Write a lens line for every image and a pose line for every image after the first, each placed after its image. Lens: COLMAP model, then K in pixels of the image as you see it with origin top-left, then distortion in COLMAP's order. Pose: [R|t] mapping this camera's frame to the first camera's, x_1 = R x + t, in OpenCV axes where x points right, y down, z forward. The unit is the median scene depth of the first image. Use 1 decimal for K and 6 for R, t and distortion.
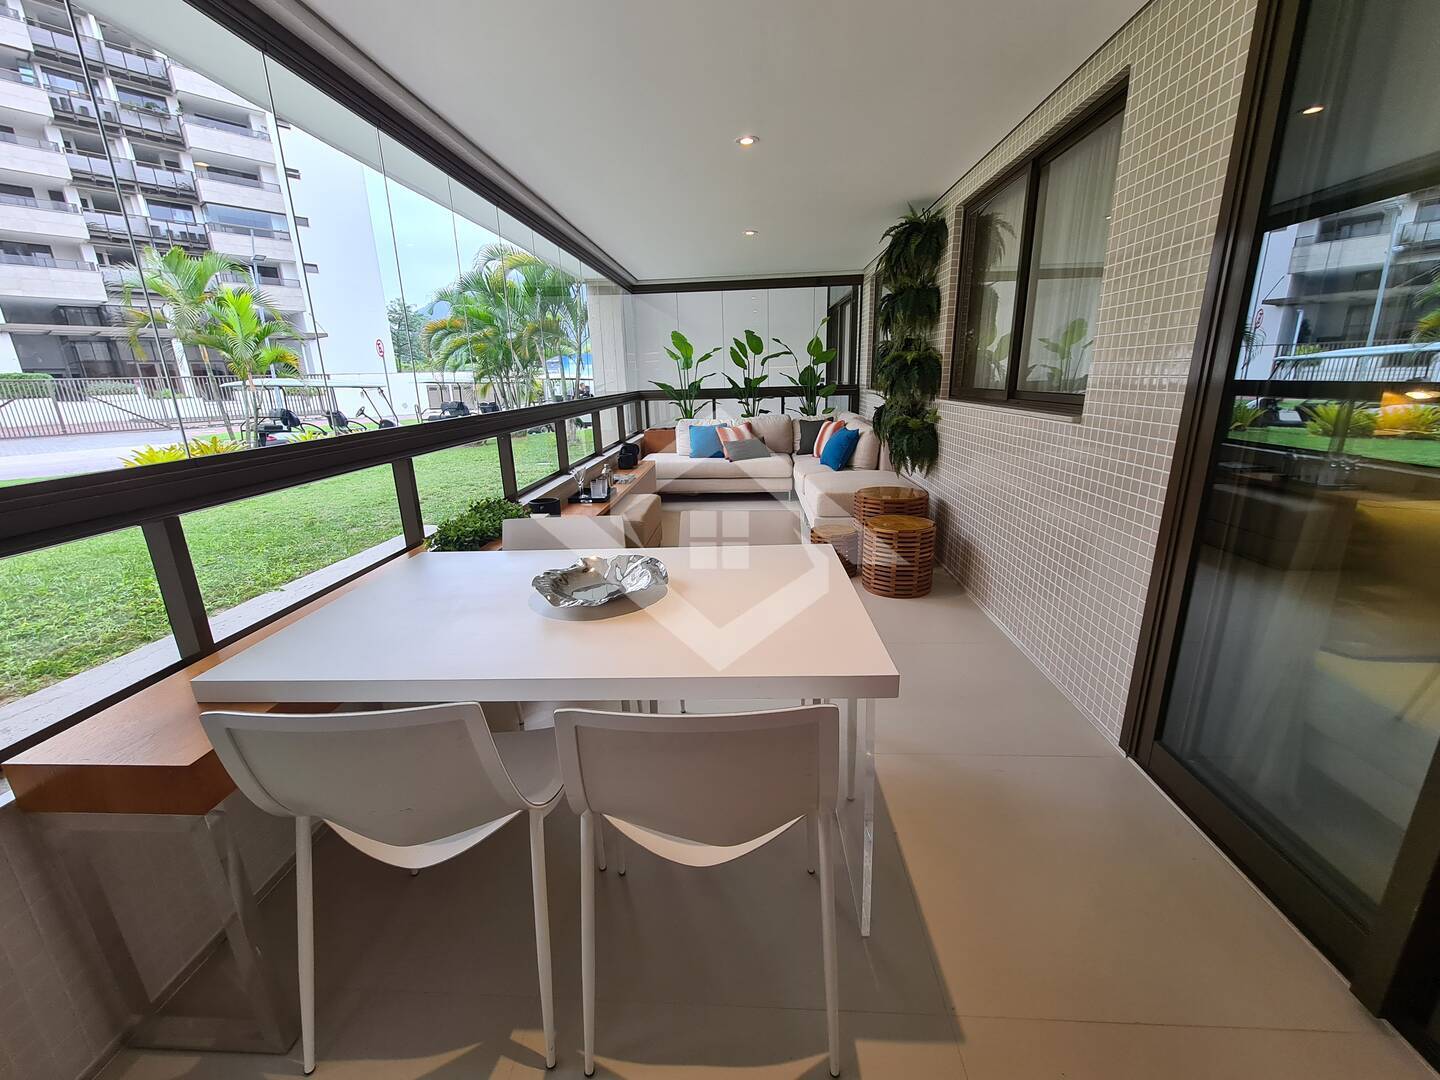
lens RADIAL K [[587.3, 0, 716.6], [0, 587.3, 540.9], [0, 0, 1]] dist [-0.001790, 0.000362]
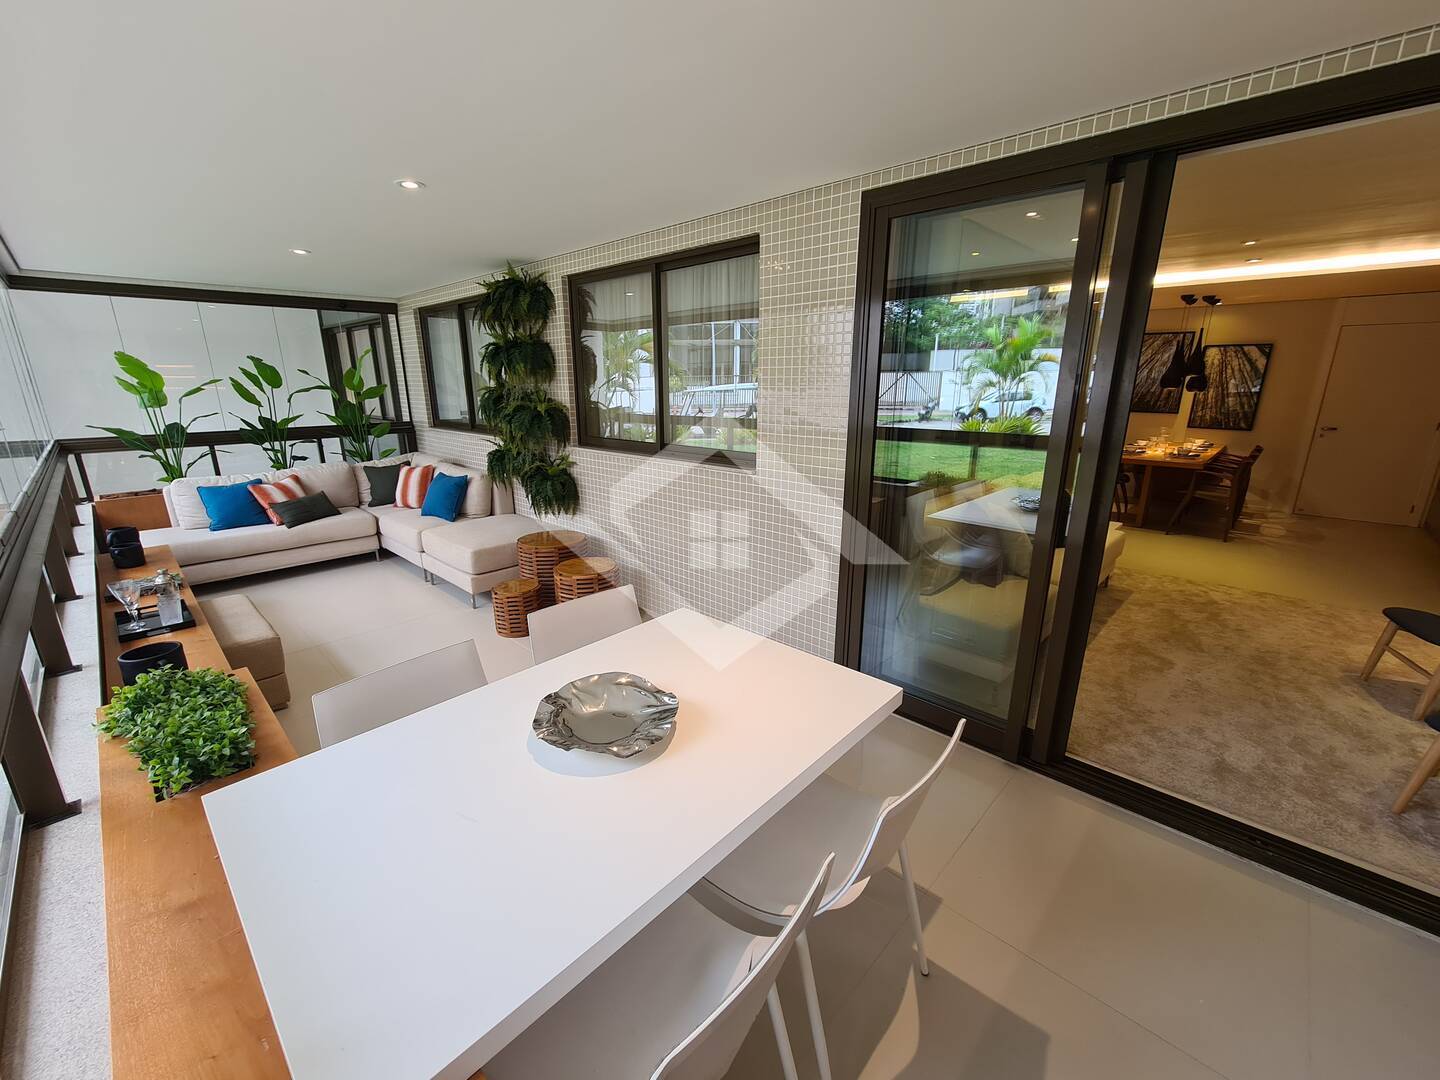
lens RADIAL K [[587.3, 0, 716.6], [0, 587.3, 540.9], [0, 0, 1]] dist [-0.001790, 0.000362]
pose [[0.648987, -0.178665, 0.739523, -0.162759], [0.193113, 0.978885, 0.067023, -0.052062], [-0.735883, 0.099314, 0.669786, 0.050576]]
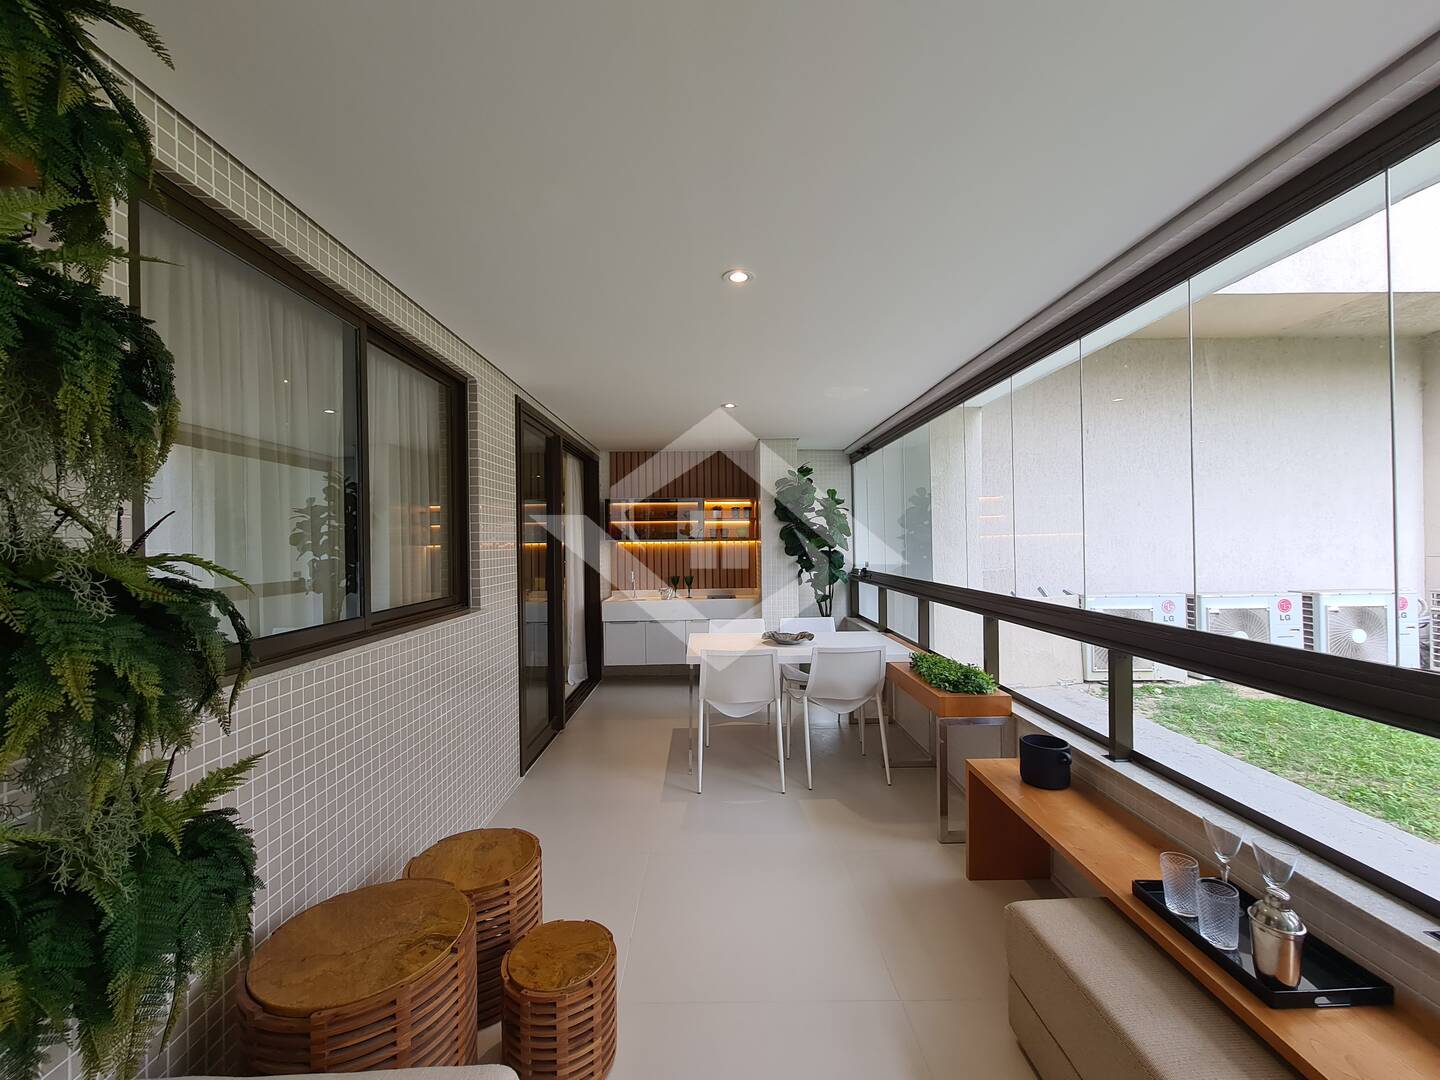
lens RADIAL K [[587.3, 0, 716.6], [0, 587.3, 540.9], [0, 0, 1]] dist [-0.001790, 0.000362]
pose [[-0.996999, 0.045991, -0.062274, 0.056441], [0.027211, 0.961265, 0.274278, -0.235491], [0.072476, 0.271760, -0.959632, 0.782296]]
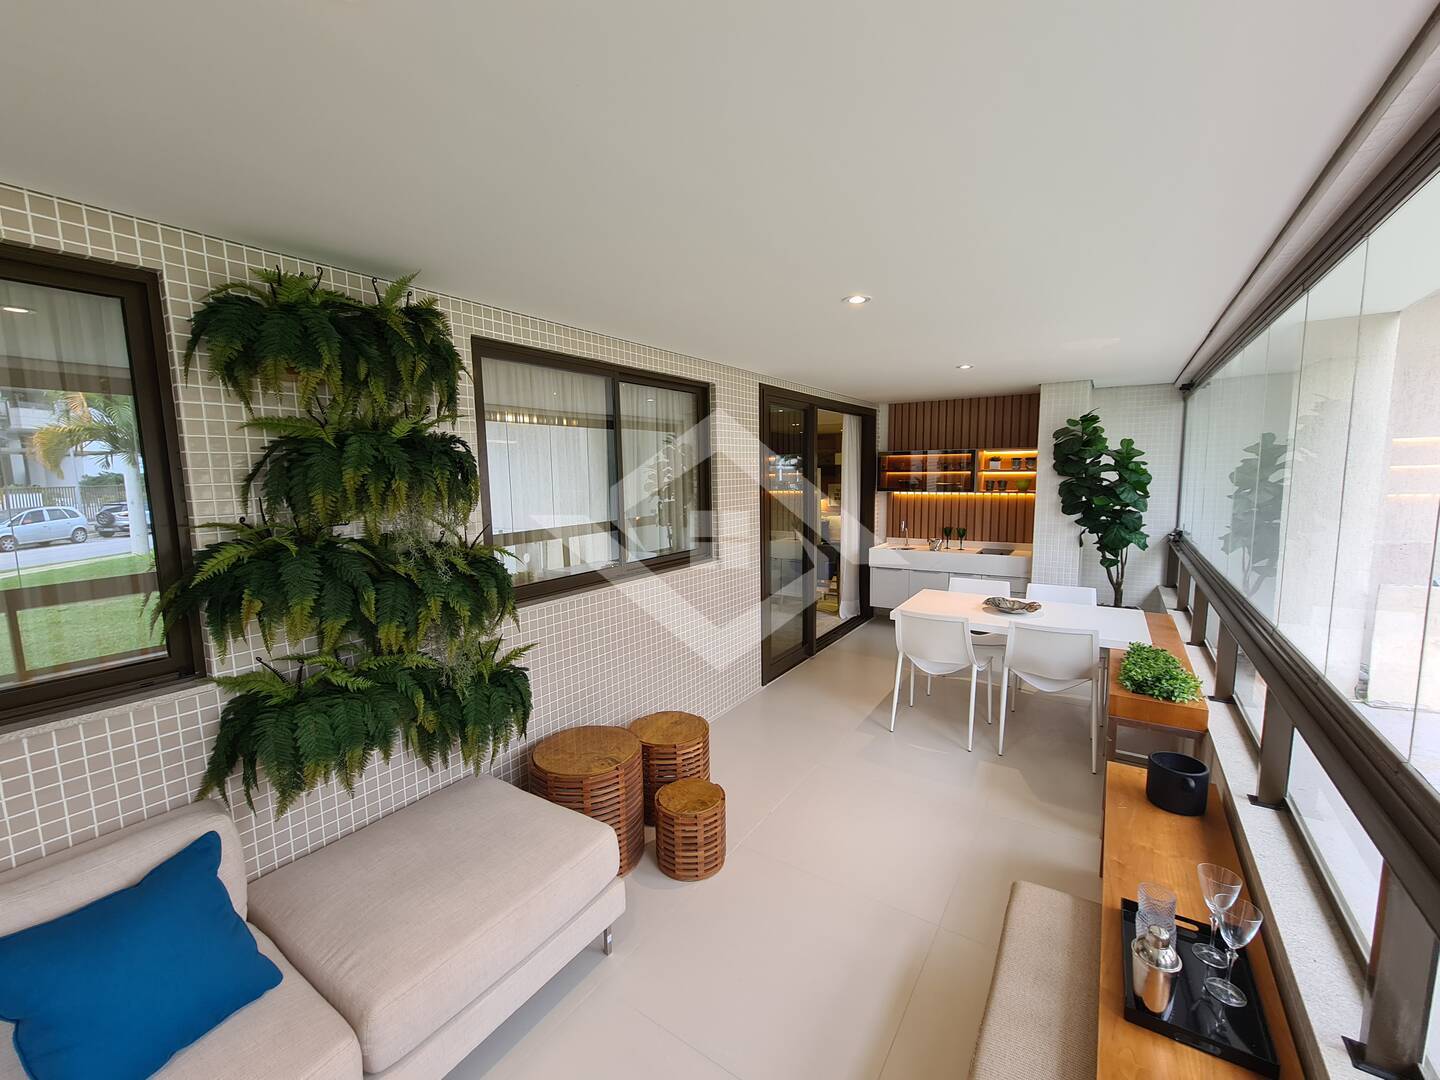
lens RADIAL K [[587.3, 0, 716.6], [0, 587.3, 540.9], [0, 0, 1]] dist [-0.001790, 0.000362]
pose [[-0.860465, -0.015059, 0.509286, -0.097026], [0.180525, 0.925708, 0.332378, -0.285353], [-0.476456, 0.377939, -0.793821, 0.824693]]
